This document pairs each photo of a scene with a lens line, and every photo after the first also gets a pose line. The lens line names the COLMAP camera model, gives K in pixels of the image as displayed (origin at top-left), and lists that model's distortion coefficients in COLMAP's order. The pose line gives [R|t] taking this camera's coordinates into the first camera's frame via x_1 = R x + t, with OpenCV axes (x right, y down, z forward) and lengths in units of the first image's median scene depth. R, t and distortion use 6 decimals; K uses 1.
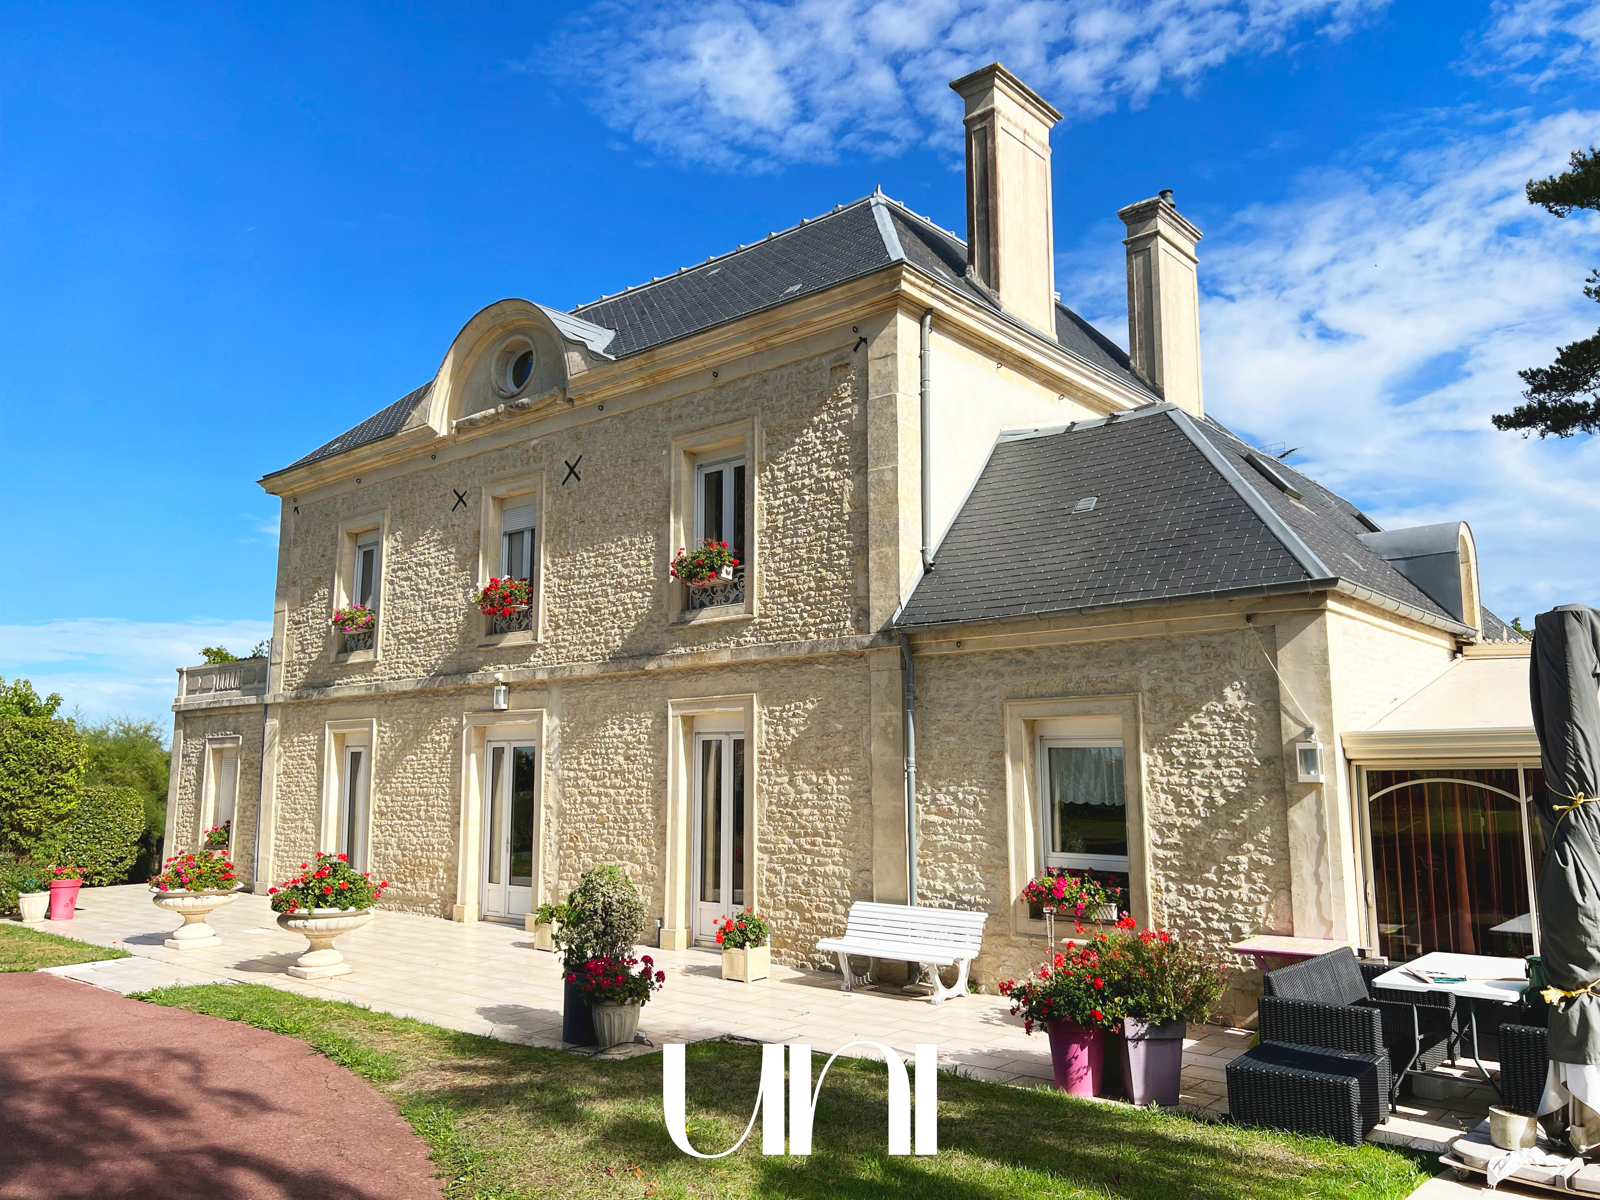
lens RADIAL K [[1185.9, 0, 804.3], [0, 1185.9, 607.6], [0, 0, 1]] dist [0.115928, -0.248116]
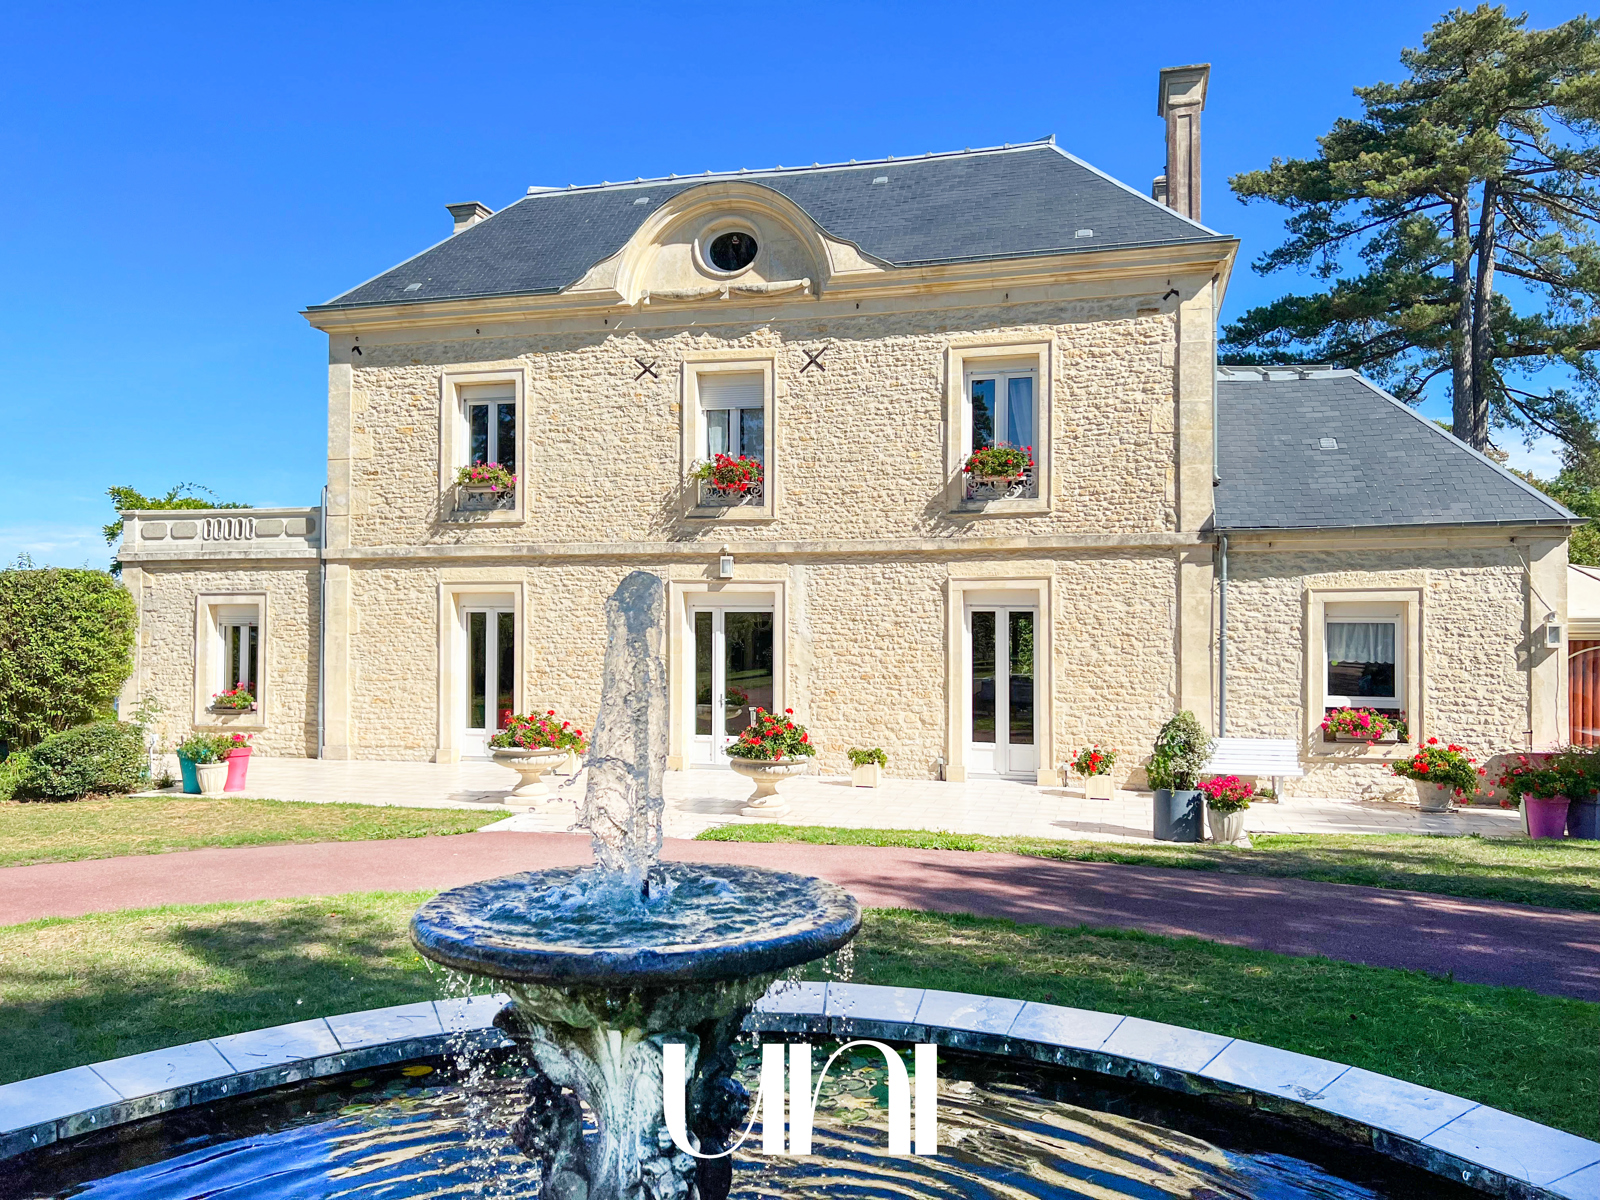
lens RADIAL K [[1185.9, 0, 804.3], [0, 1185.9, 607.6], [0, 0, 1]] dist [0.115928, -0.248116]
pose [[0.907414, 0.012153, 0.420063, -0.719063], [-0.063269, 0.992139, 0.107967, -0.008680], [-0.415449, -0.124547, 0.901050, -0.000456]]
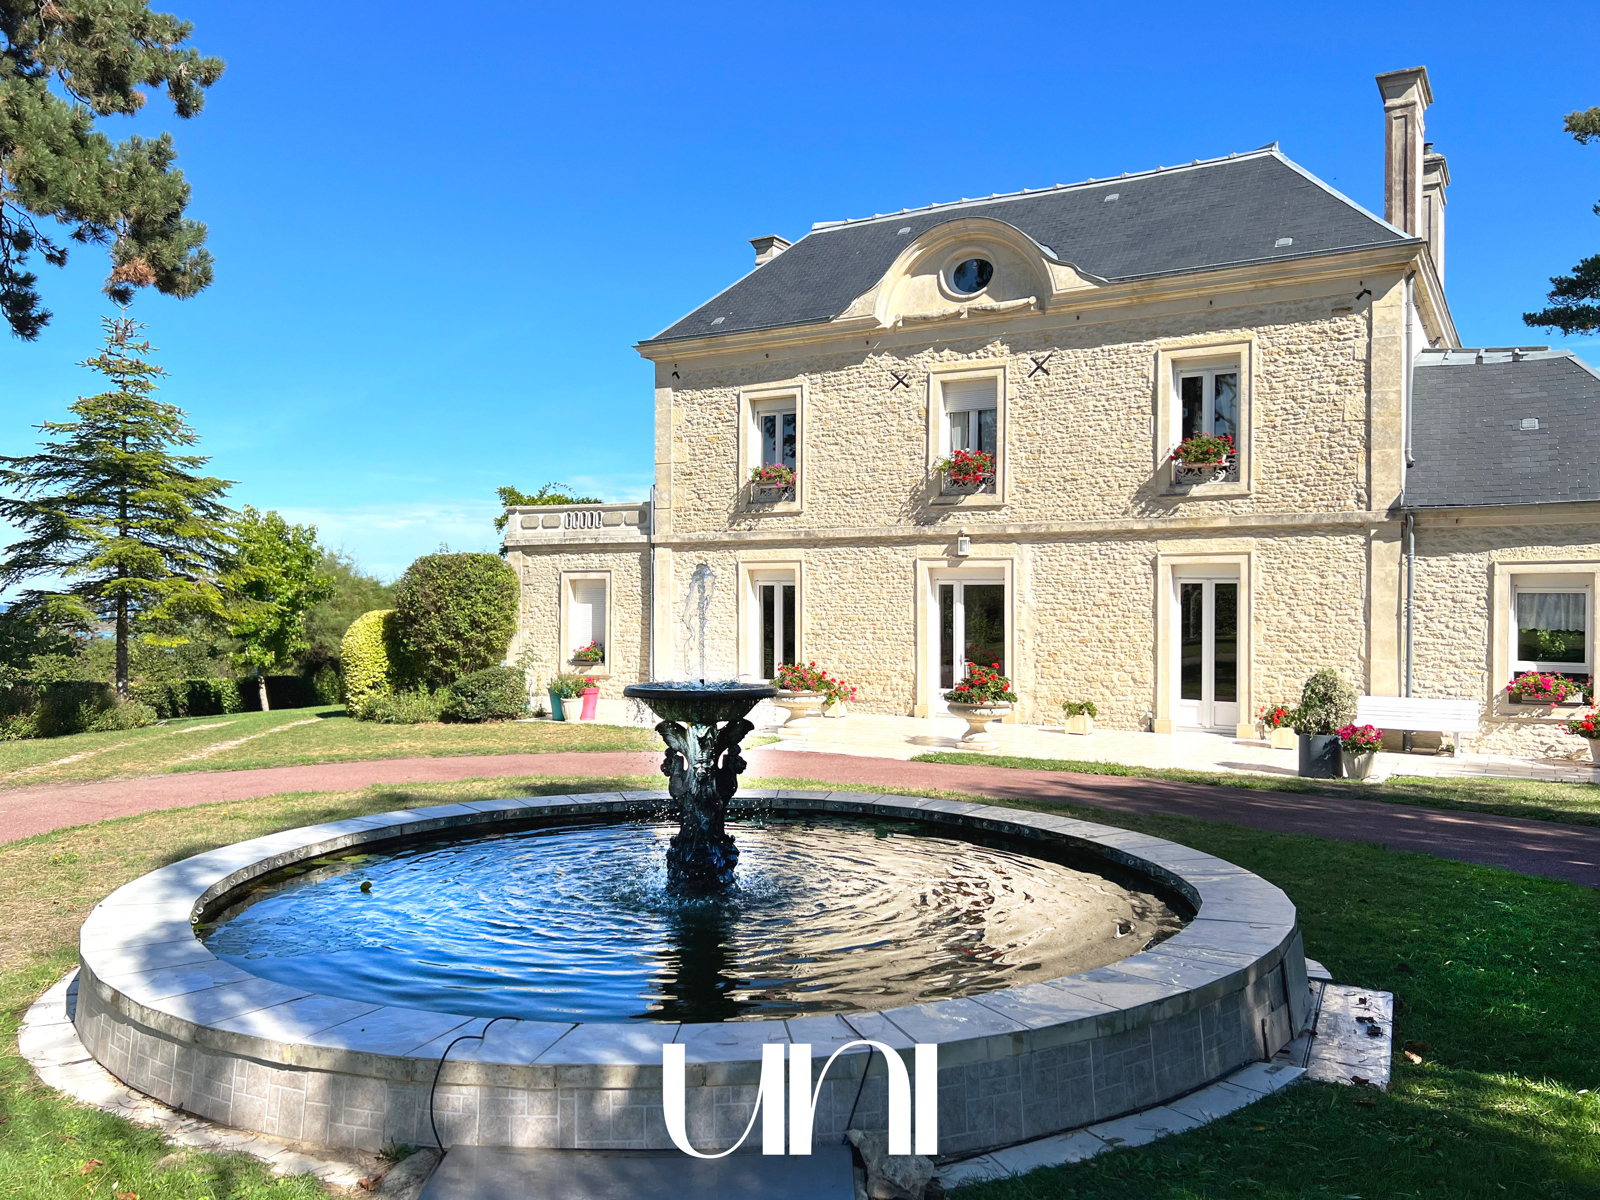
lens RADIAL K [[1203.5, 0, 793.1], [0, 1203.5, 603.7], [0, 0, 1]] dist [0.072155, -0.156364]
pose [[0.987944, 0.004961, 0.154733, -0.709807], [-0.026995, 0.989695, 0.140626, -0.043709], [-0.152441, -0.143108, 0.977897, -0.262891]]
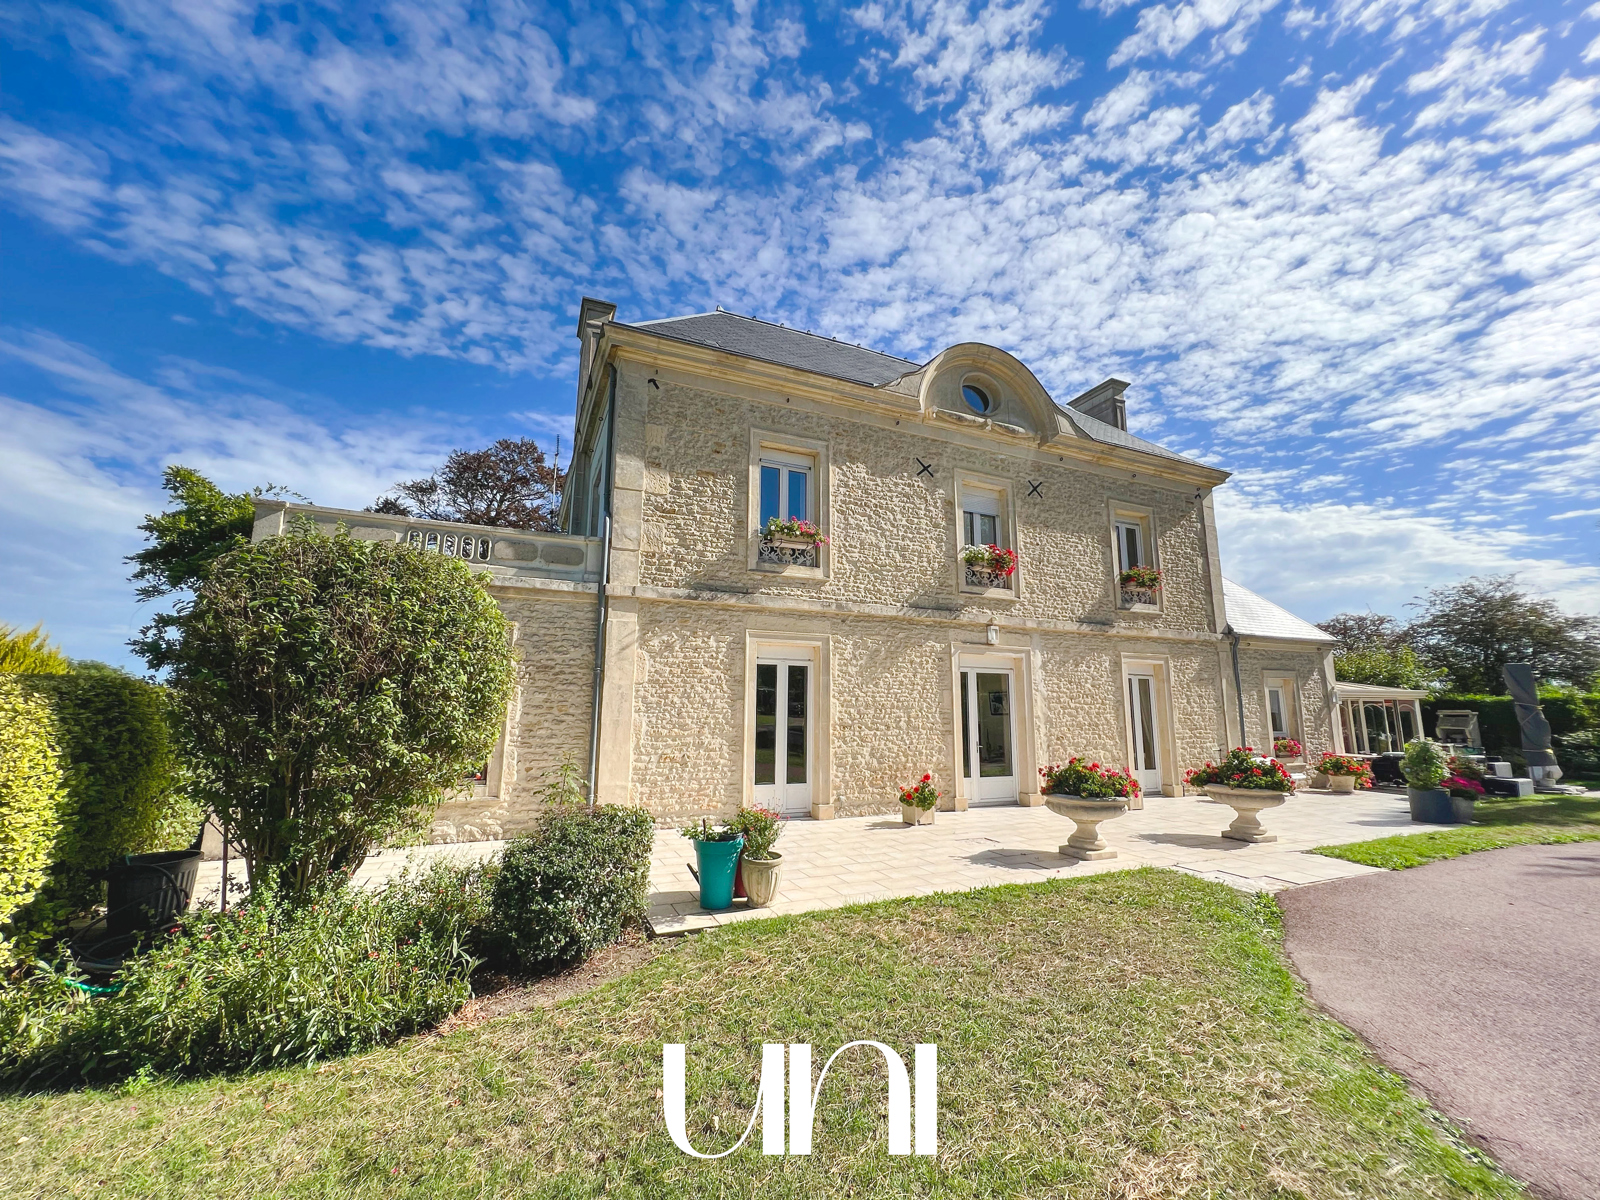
lens RADIAL K [[640.3, 0, 757.3], [0, 640.3, 575.4], [0, 0, 1]] dist [-0.011536, 0.000082]
pose [[0.447436, 0.163558, 0.879233, -1.132385], [-0.151432, 0.982794, -0.105760, 0.140089], [-0.881402, -0.085823, 0.464505, 1.015369]]
